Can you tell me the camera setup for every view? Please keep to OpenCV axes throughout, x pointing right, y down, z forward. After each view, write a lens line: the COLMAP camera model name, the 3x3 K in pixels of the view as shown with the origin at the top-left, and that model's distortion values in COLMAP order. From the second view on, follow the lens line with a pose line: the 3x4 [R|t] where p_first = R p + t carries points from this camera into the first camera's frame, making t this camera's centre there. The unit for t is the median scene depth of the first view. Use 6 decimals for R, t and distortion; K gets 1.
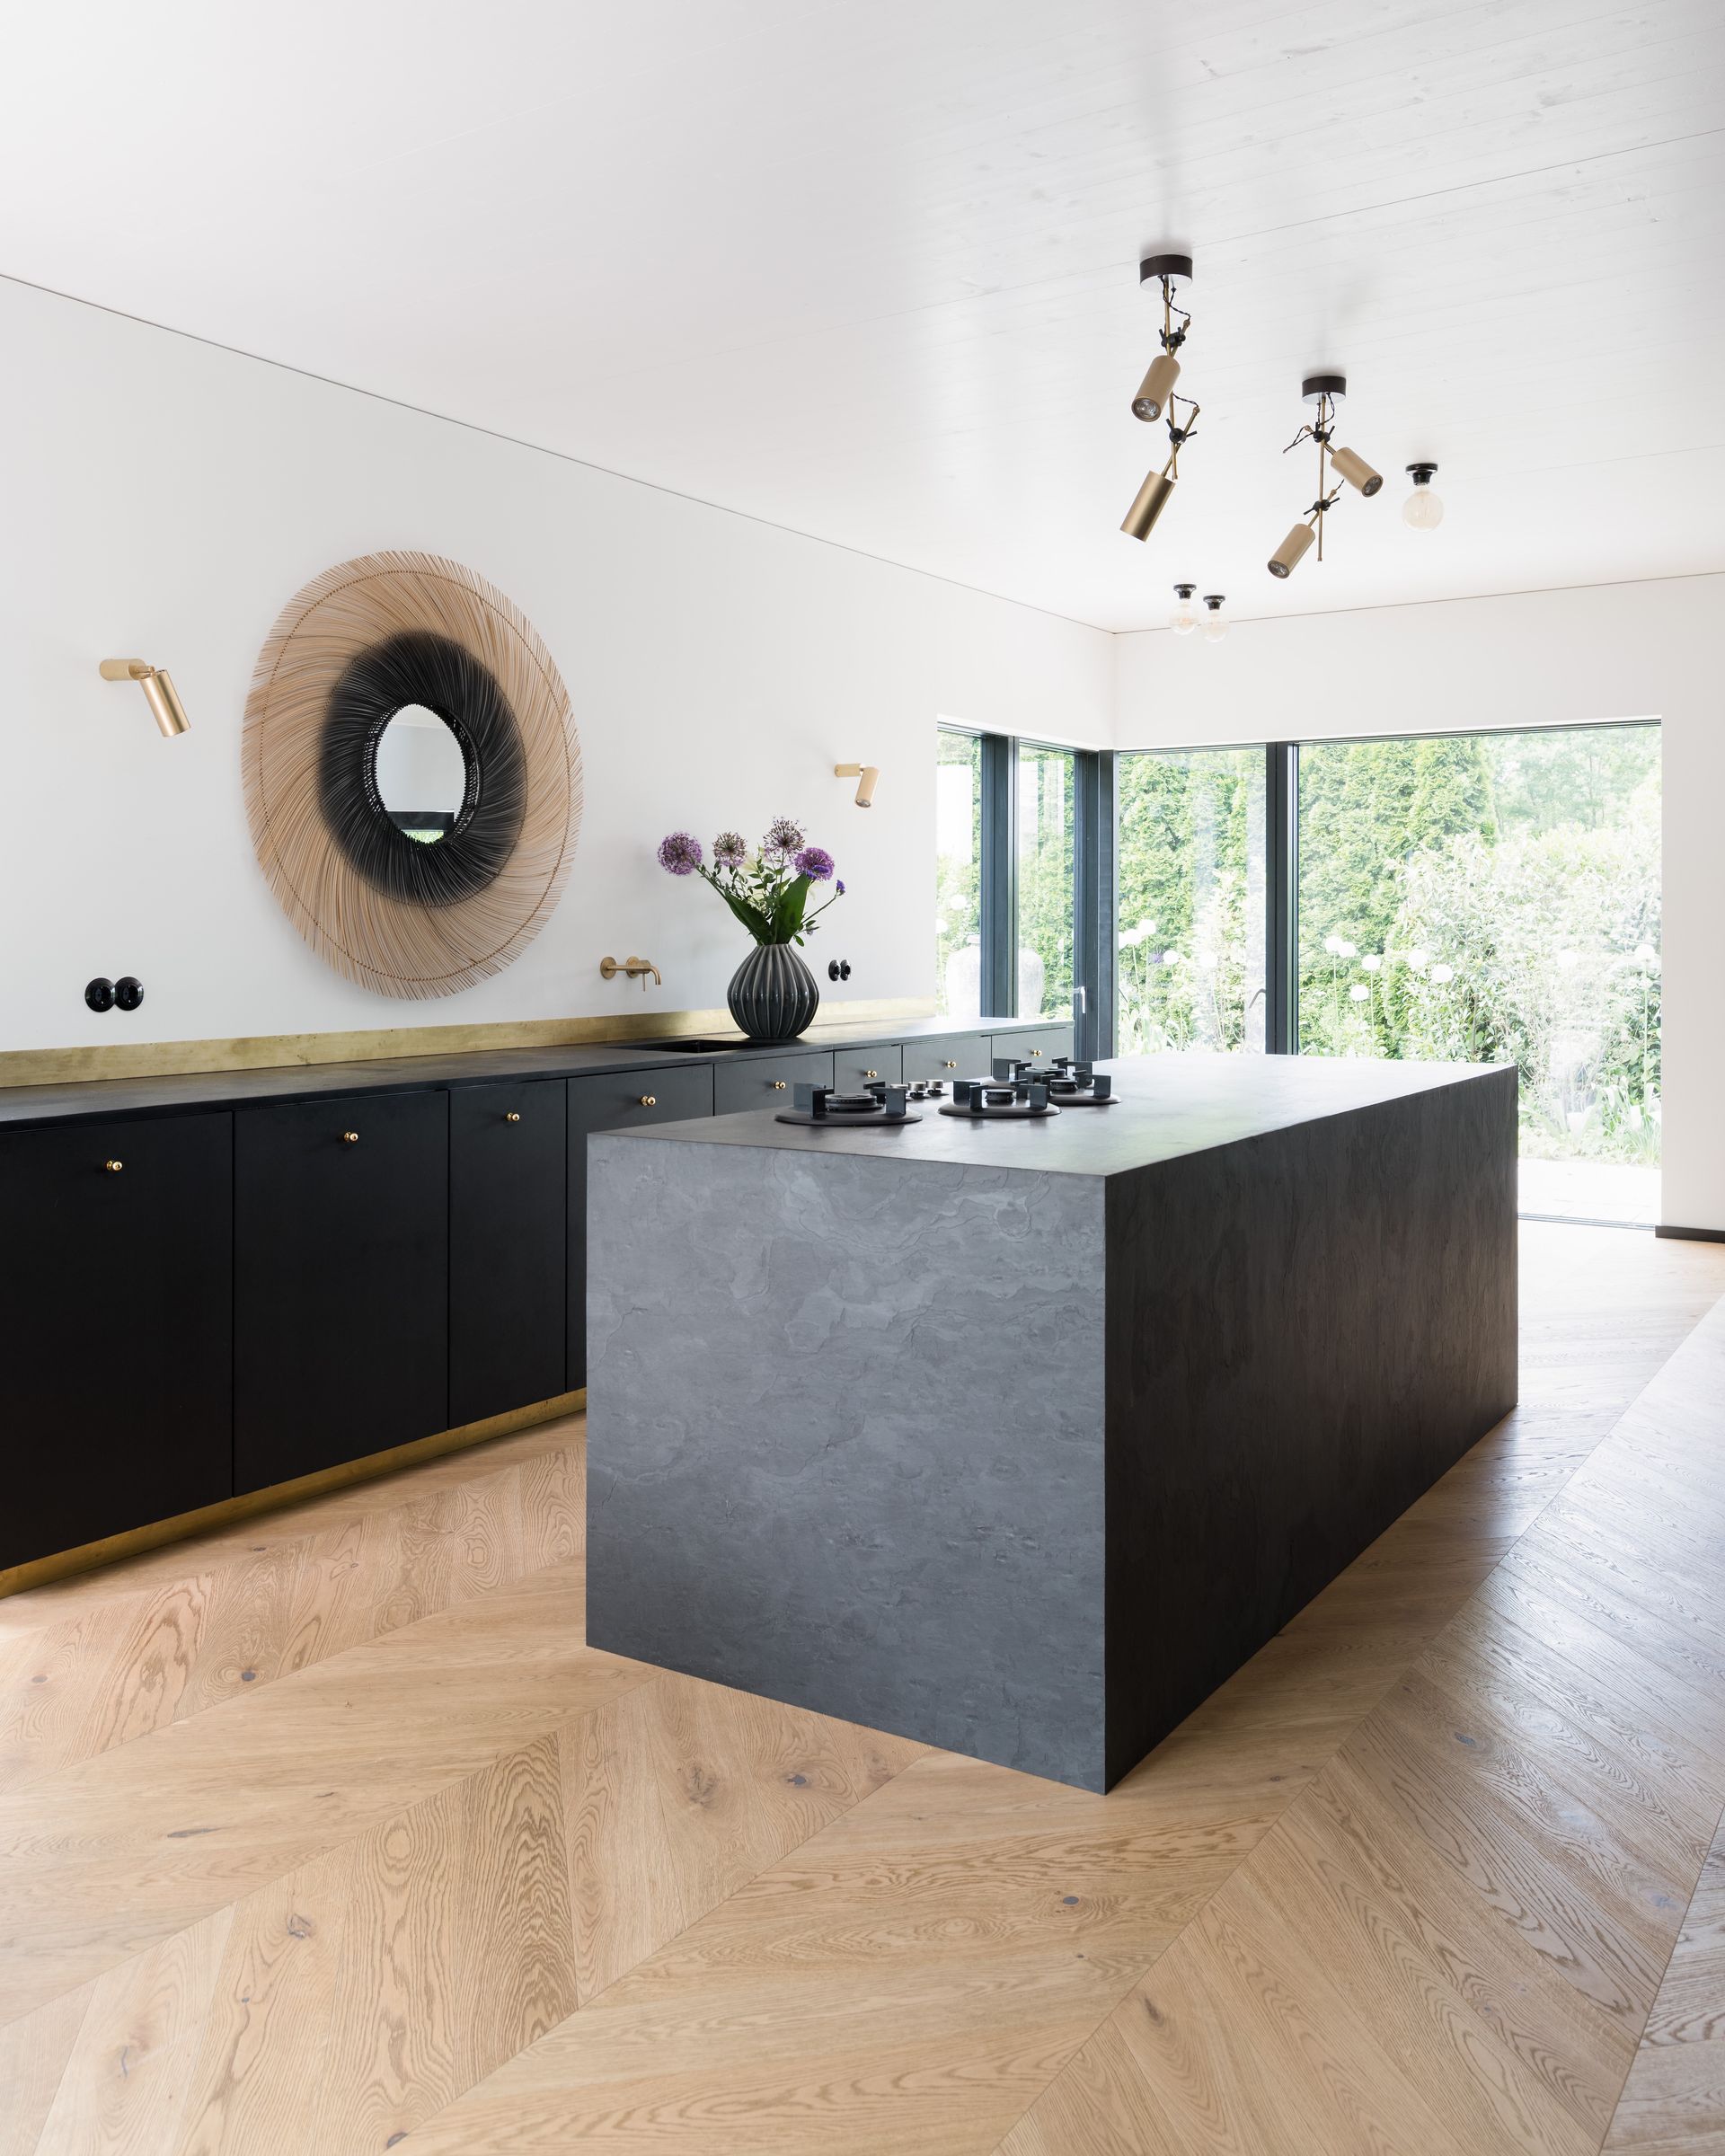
lens RADIAL K [[4059.4, 0, 862.5], [0, 4059.4, 1078.0], [0, 0, 1]] dist [-0.015577, 0.026932]
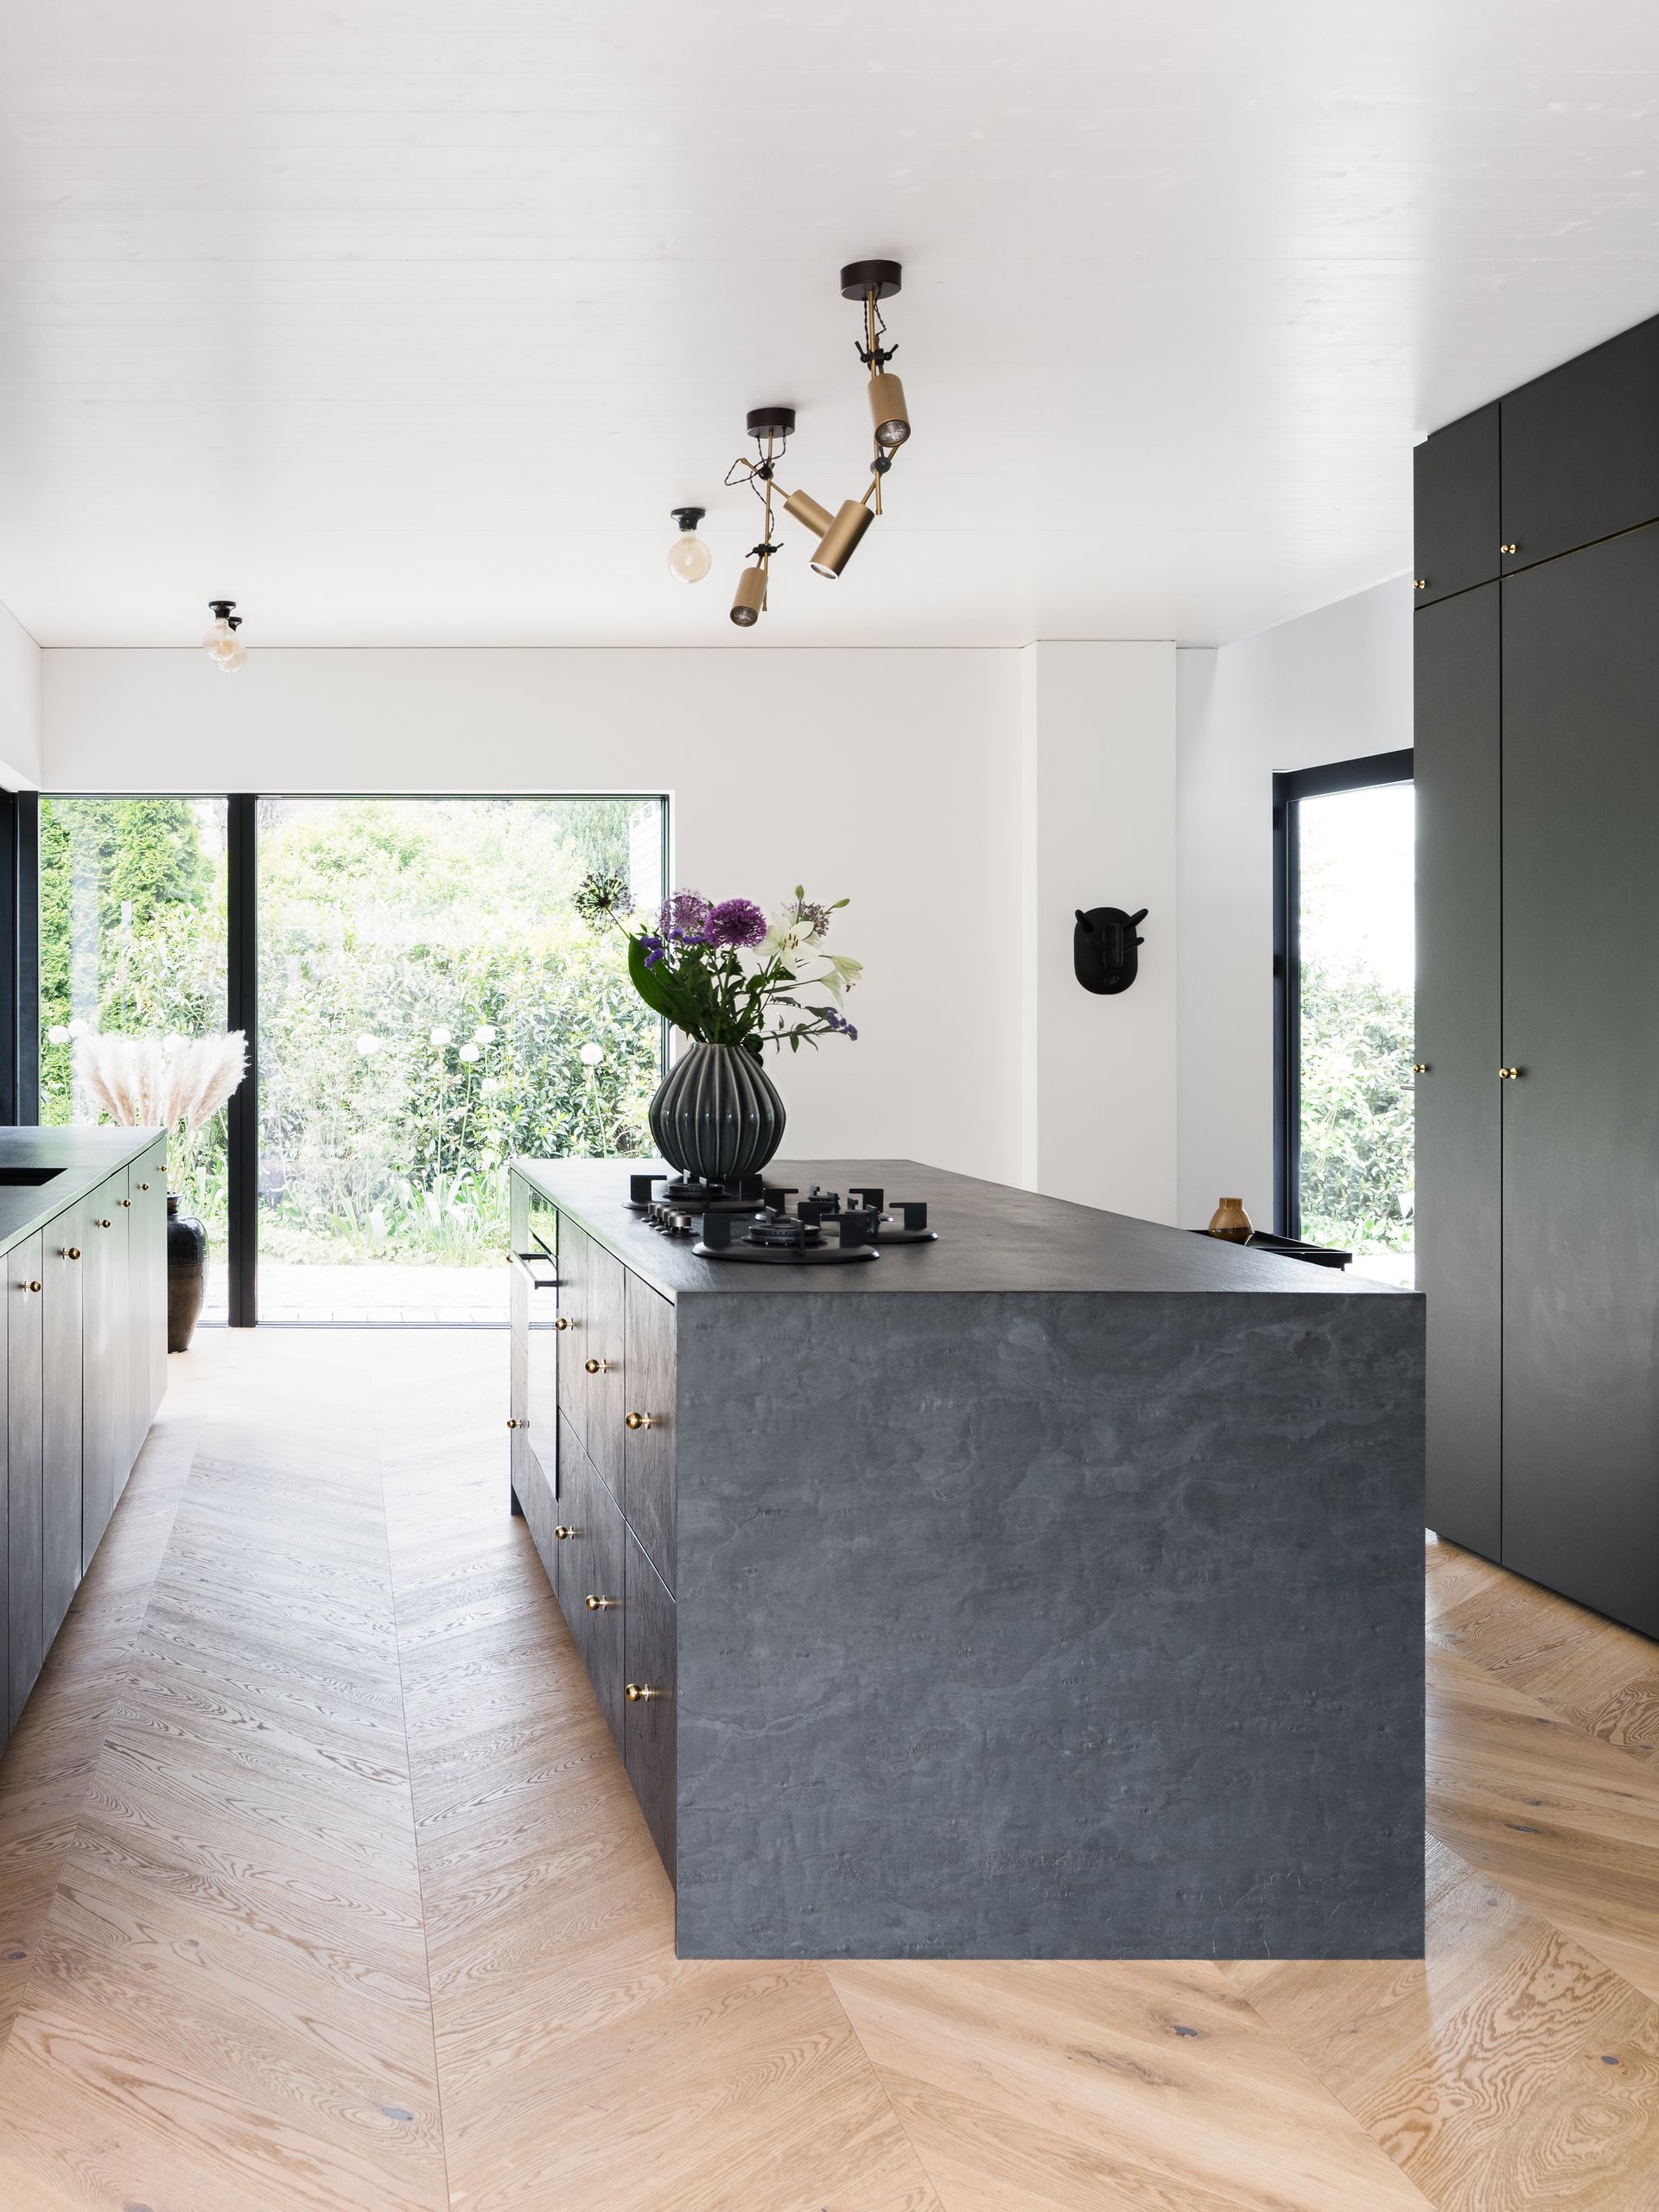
lens RADIAL K [[3950.9, 0, 829.5], [0, 3950.9, 1106.0], [0, 0, 1]] dist [-0.022304, -0.027946]
pose [[0.448760, -0.024122, 0.893327, -0.691277], [0.026944, 0.999546, 0.013455, -0.029612], [-0.893246, 0.018032, 0.449206, 0.612313]]
